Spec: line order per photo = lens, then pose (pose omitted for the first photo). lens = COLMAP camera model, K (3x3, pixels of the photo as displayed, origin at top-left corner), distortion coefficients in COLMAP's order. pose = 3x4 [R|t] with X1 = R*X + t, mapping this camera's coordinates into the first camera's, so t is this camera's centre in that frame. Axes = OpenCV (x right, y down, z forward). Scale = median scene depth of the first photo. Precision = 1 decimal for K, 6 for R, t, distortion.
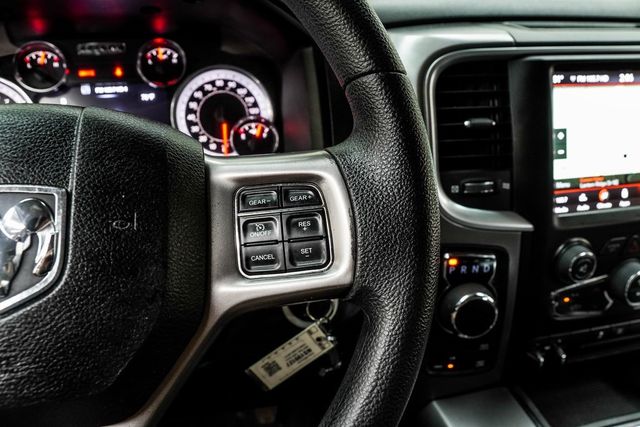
lens RADIAL K [[513.8, 0, 322.3], [0, 513.8, 217.0], [0, 0, 1]] dist [-0.099758, 0.074614]
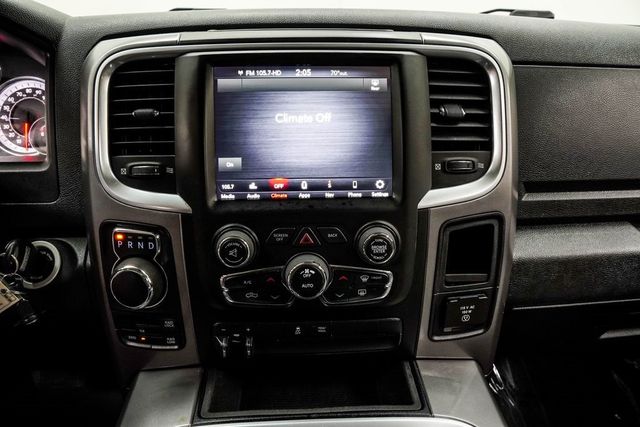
lens RADIAL K [[477.6, 0, 317.5], [0, 477.6, 218.8], [0, 0, 1]] dist [-0.093684, 0.027915]
pose [[0.979529, 0.056192, -0.193302, 0.835741], [-0.070109, 0.995359, -0.065924, 0.082585], [0.188700, 0.078127, 0.978922, 0.071962]]
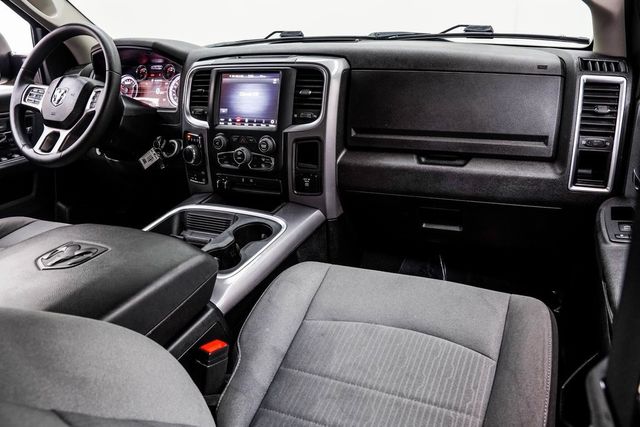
lens RADIAL K [[477.6, 0, 321.2], [0, 477.6, 211.5], [0, 0, 1]] dist [-0.093684, 0.027915]
pose [[0.773459, 0.186602, -0.605757, 2.507371], [-0.214455, 0.976362, 0.026941, 0.264641], [0.596465, 0.109070, 0.795194, -0.667534]]
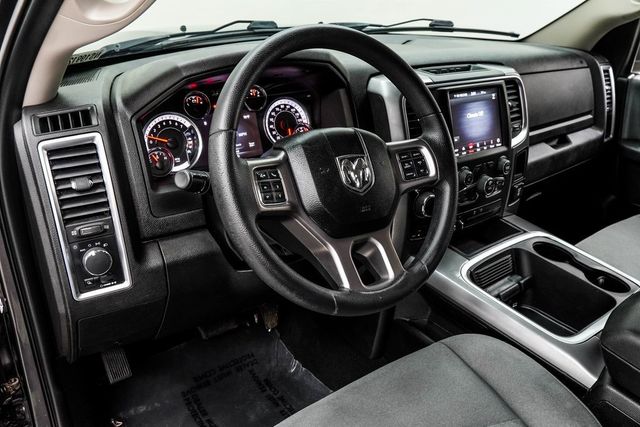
lens RADIAL K [[513.8, 0, 317.8], [0, 513.8, 216.5], [0, 0, 1]] dist [-0.099758, 0.074614]
pose [[0.926208, -0.142645, 0.348986, -0.903107], [0.133089, 0.989773, 0.051344, 0.056652], [-0.352741, -0.001109, 0.935720, -0.875584]]
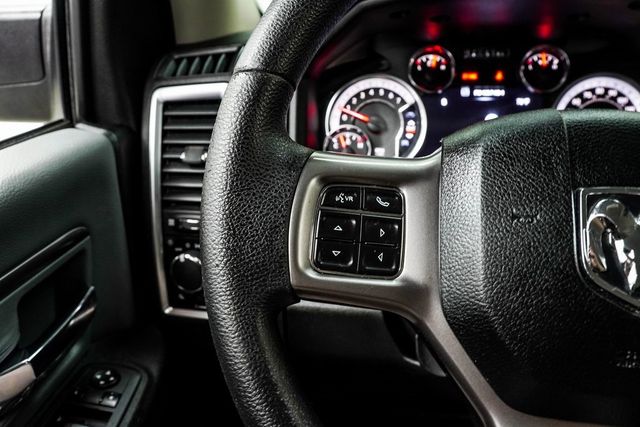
lens RADIAL K [[513.8, 0, 320.3], [0, 513.8, 210.2], [0, 0, 1]] dist [-0.099758, 0.074614]
pose [[0.929811, 0.103704, -0.353125, -0.393258], [-0.107375, 0.994176, 0.009235, 0.016742], [0.352026, 0.029330, 0.935530, -0.100007]]
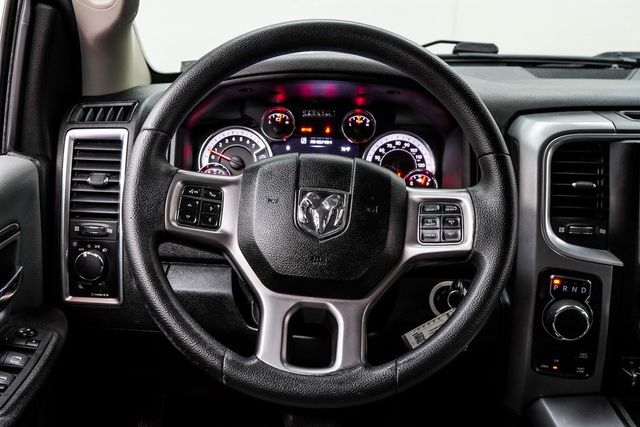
lens RADIAL K [[712.8, 0, 322.4], [0, 712.8, 206.9], [0, 0, 1]] dist [0.028386, 0.000000]
pose [[0.970366, 0.085155, -0.226138, 0.056186], [-0.116187, 0.984990, -0.127651, 0.201314], [0.211873, 0.150143, 0.965695, -1.006363]]
